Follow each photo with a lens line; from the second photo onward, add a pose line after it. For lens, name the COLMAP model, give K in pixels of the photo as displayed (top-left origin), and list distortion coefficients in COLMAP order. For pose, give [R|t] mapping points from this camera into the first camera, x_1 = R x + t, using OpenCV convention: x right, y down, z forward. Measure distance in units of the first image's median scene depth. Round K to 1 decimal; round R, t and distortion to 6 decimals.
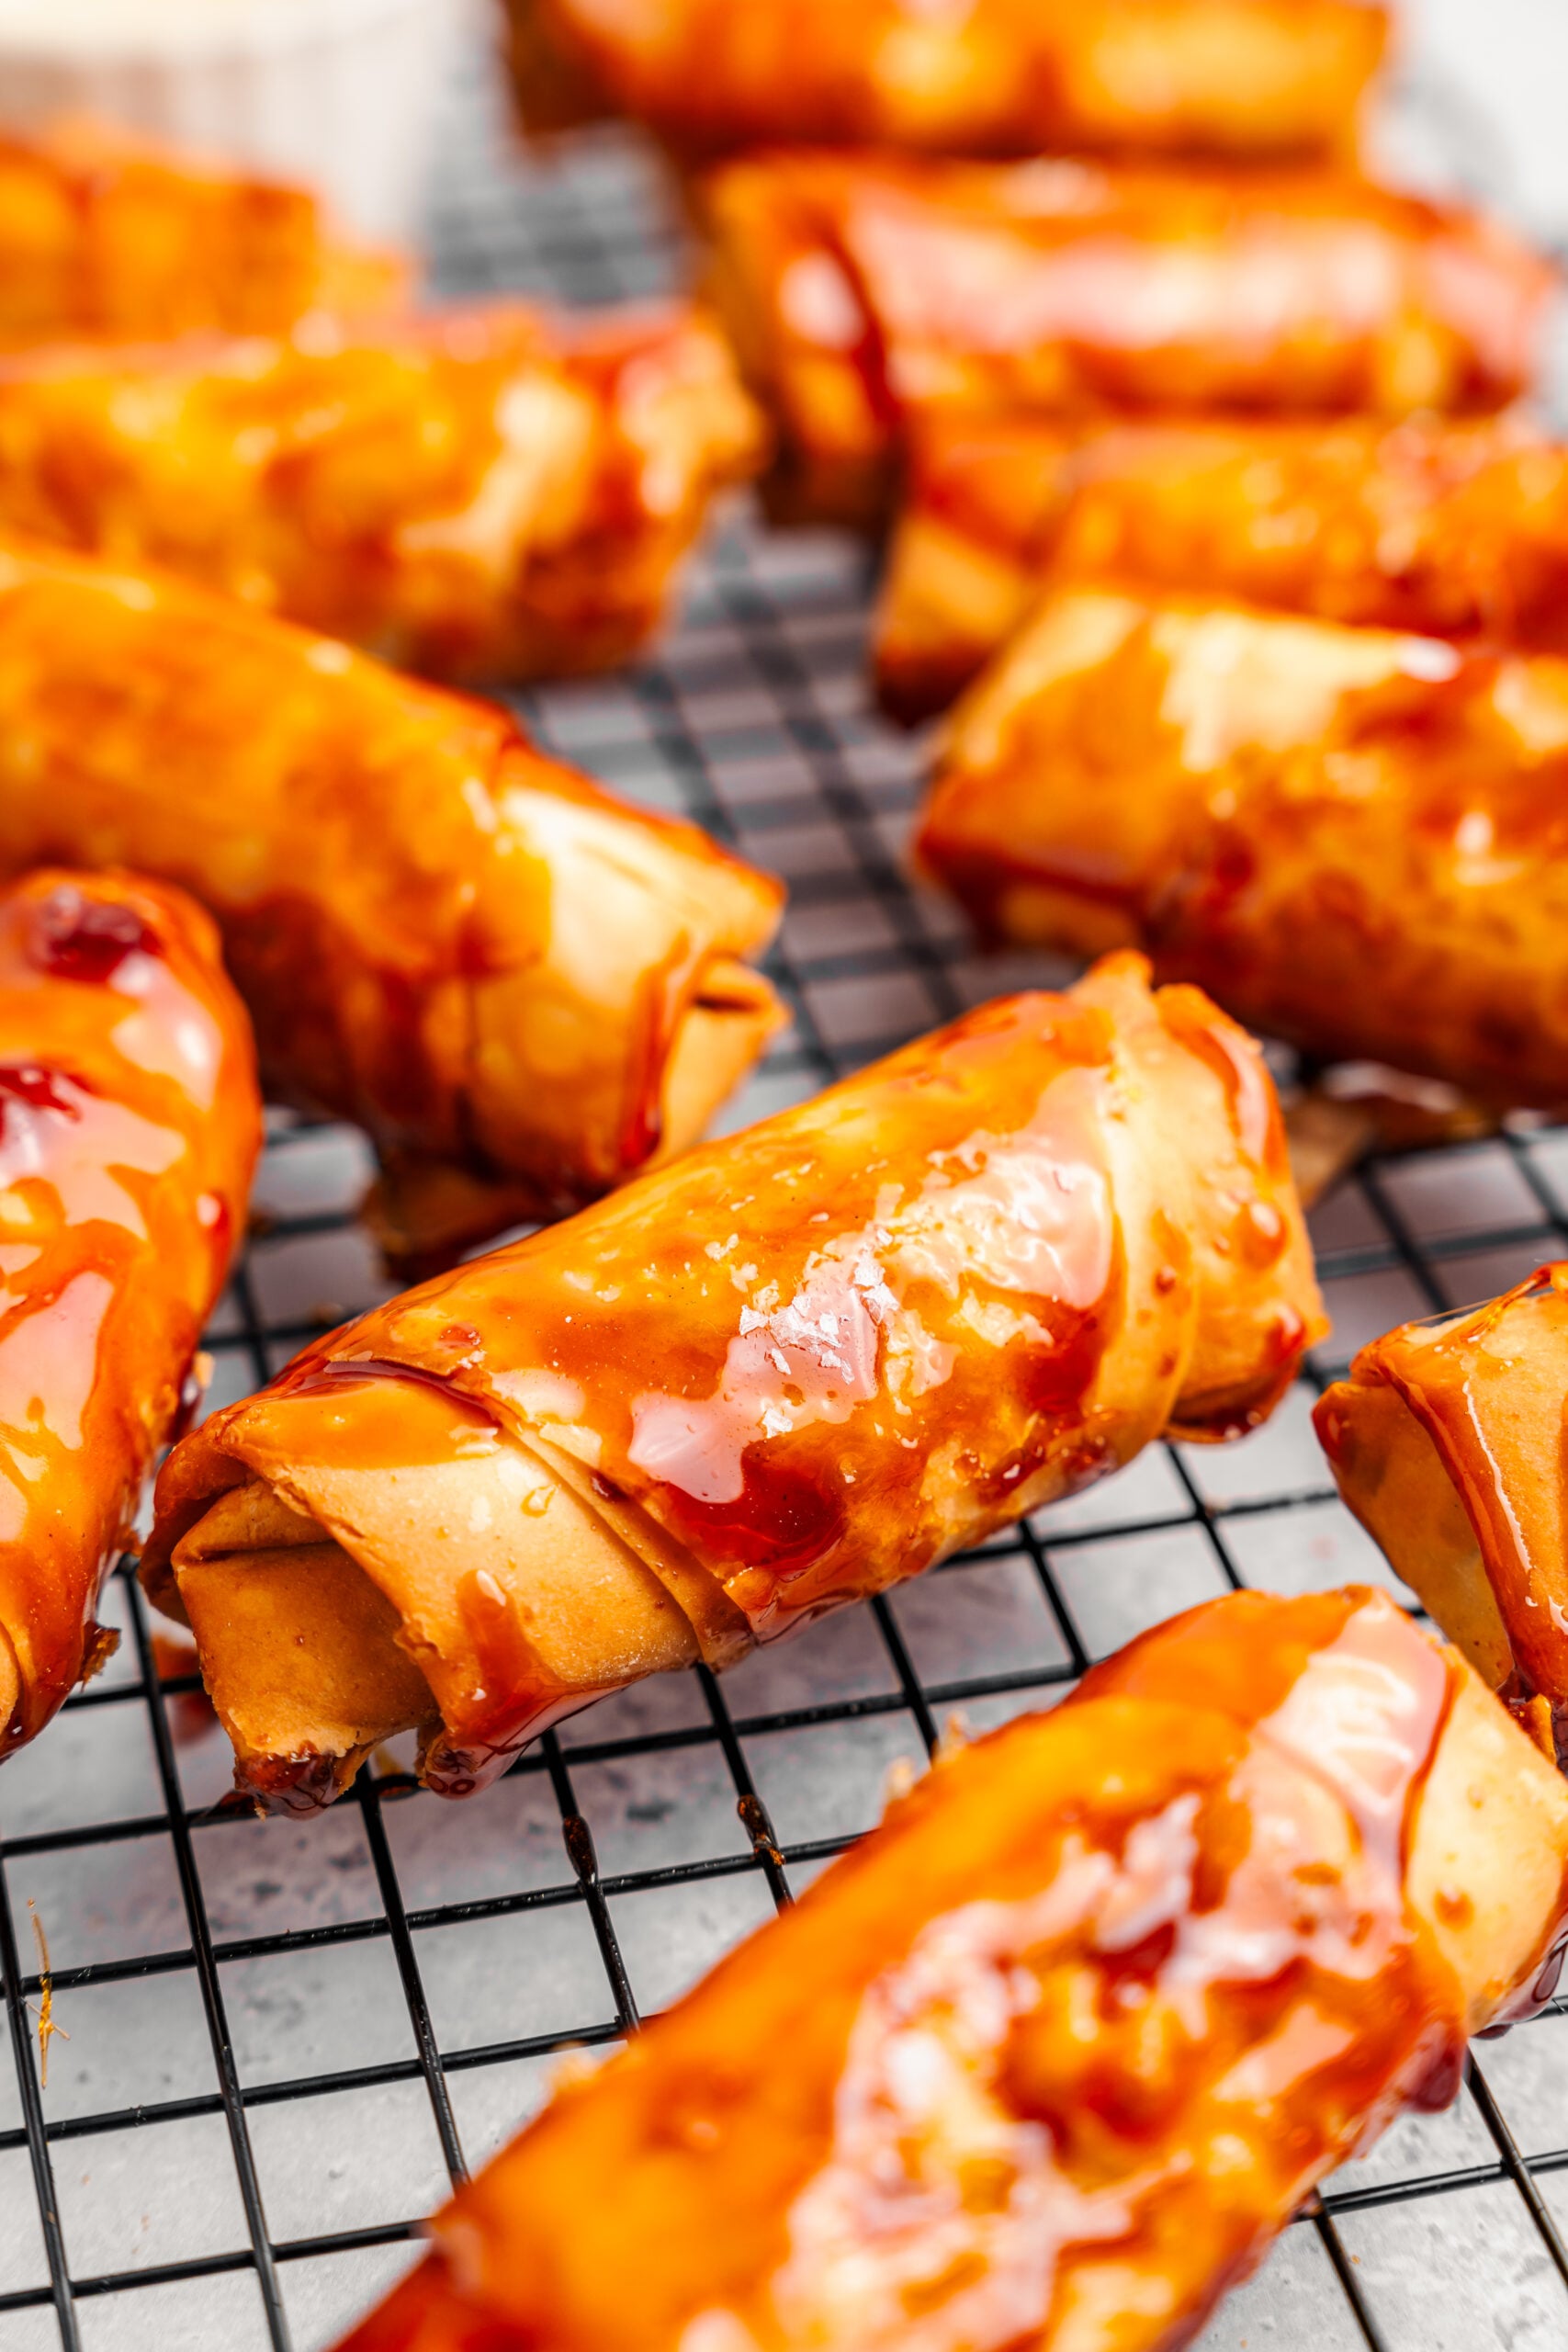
lens RADIAL K [[4516.0, 0, 723.6], [0, 4516.0, 1281.5], [0, 0, 1]] dist [0.013672, -0.037144]
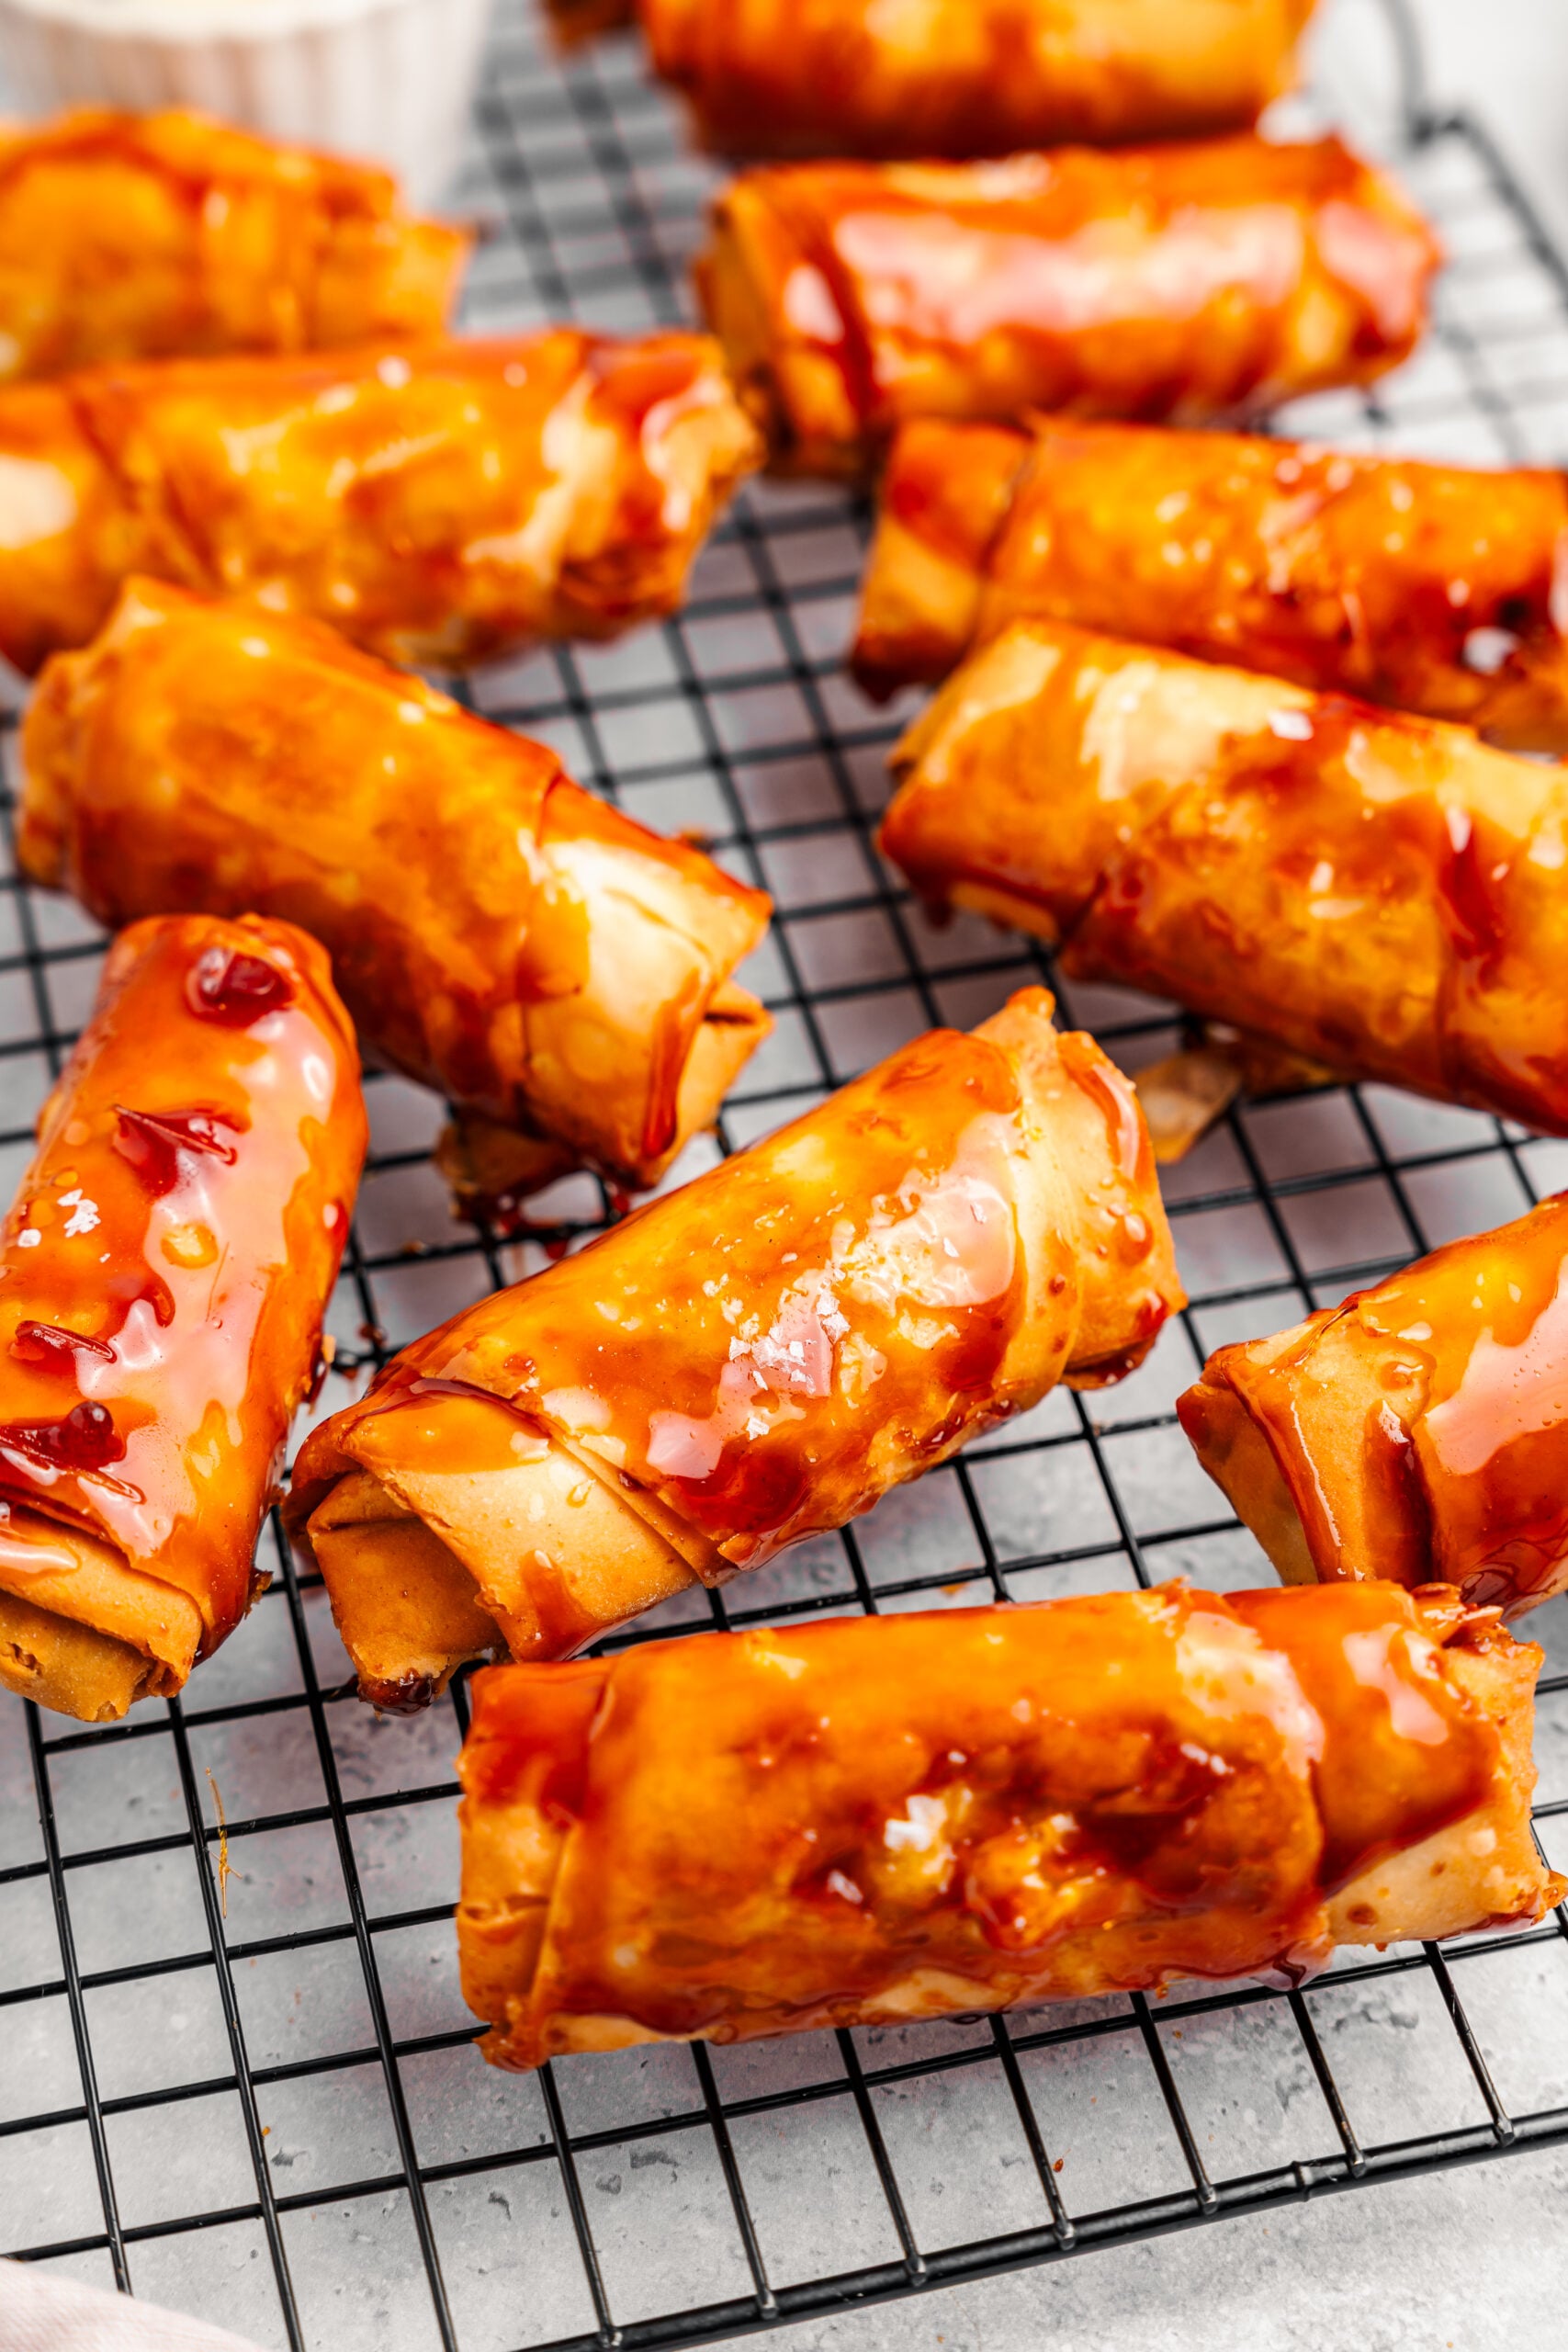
lens RADIAL K [[4516.0, 0, 723.6], [0, 4516.0, 1281.5], [0, 0, 1]] dist [0.013672, -0.037144]
pose [[0.999894, -0.002448, -0.014367, 0.019822], [0.004764, 0.986543, 0.163431, -0.214888], [0.013774, -0.163482, 0.986450, -0.293291]]
